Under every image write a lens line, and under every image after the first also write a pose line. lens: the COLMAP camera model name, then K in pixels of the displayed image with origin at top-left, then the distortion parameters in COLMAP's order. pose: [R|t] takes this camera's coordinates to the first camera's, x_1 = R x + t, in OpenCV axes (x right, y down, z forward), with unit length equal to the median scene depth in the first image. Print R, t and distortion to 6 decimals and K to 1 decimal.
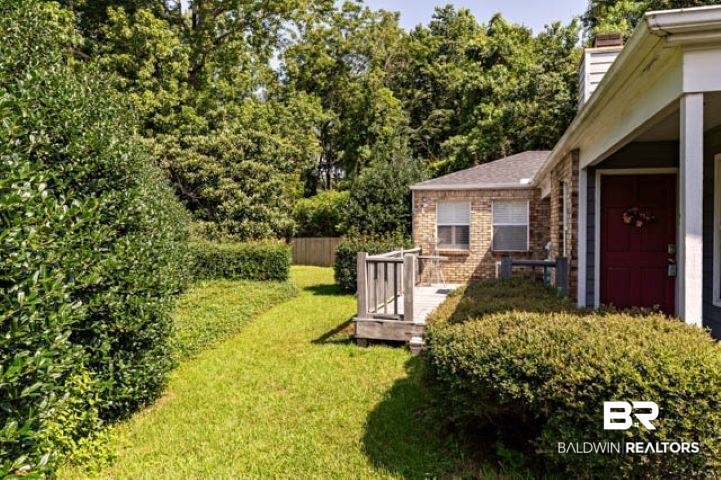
lens RADIAL K [[475.0, 0, 365.2], [0, 475.0, 232.4], [0, 0, 1]] dist [0.003189, -0.000595]
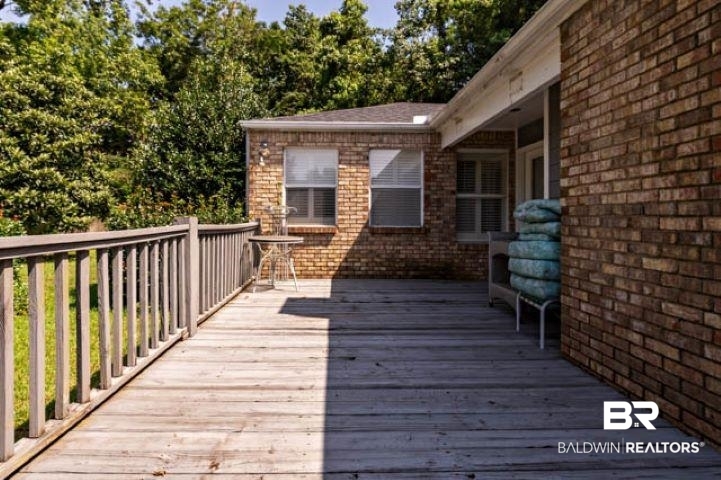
lens RADIAL K [[336.5, 0, 337.6], [0, 336.5, 218.1], [0, 0, 1]] dist [-0.014747, -0.000085]
pose [[0.960179, 0.004718, 0.279347, 0.080471], [-0.003178, 0.999977, -0.005964, 0.024479], [-0.279369, 0.004839, 0.960172, 0.476480]]
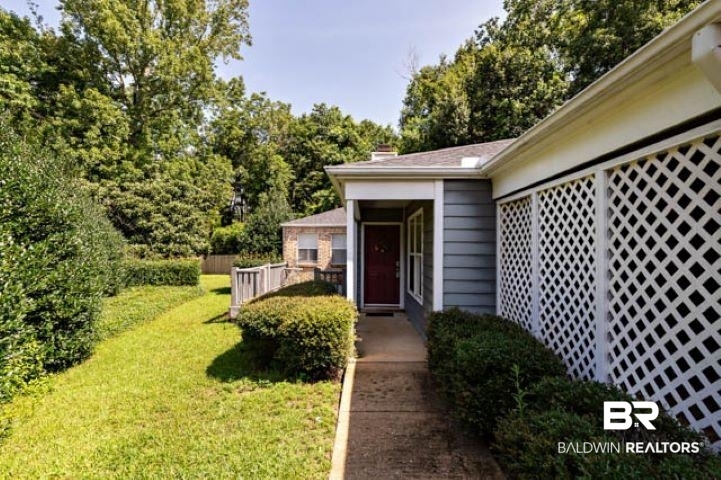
lens RADIAL K [[333.0, 0, 357.3], [0, 333.0, 242.0], [0, 0, 1]] dist [0.005321, -0.000438]
pose [[0.973034, 0.006384, 0.230574, 0.073686], [-0.001091, 0.999733, -0.023075, -0.010164], [-0.230660, 0.022202, 0.972781, -0.125705]]
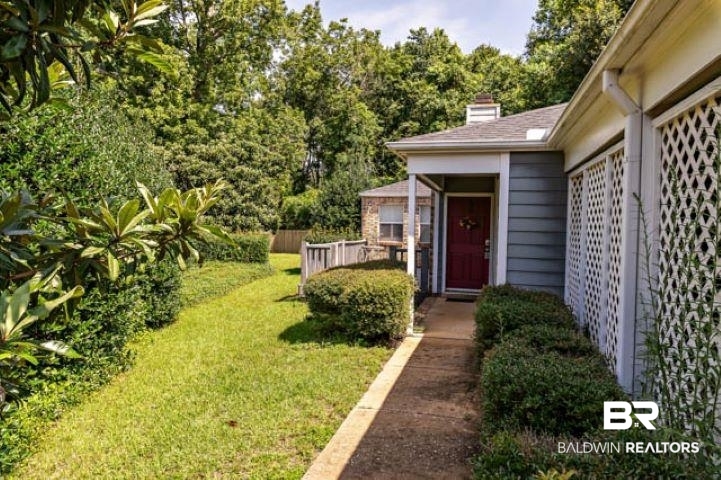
lens RADIAL K [[475.0, 0, 368.9], [0, 475.0, 231.3], [0, 0, 1]] dist [0.003189, -0.000595]
pose [[0.999838, 0.017526, 0.004090, 0.100310], [-0.017581, 0.999751, 0.013723, -0.008887], [-0.003848, -0.013793, 0.999897, -0.278087]]
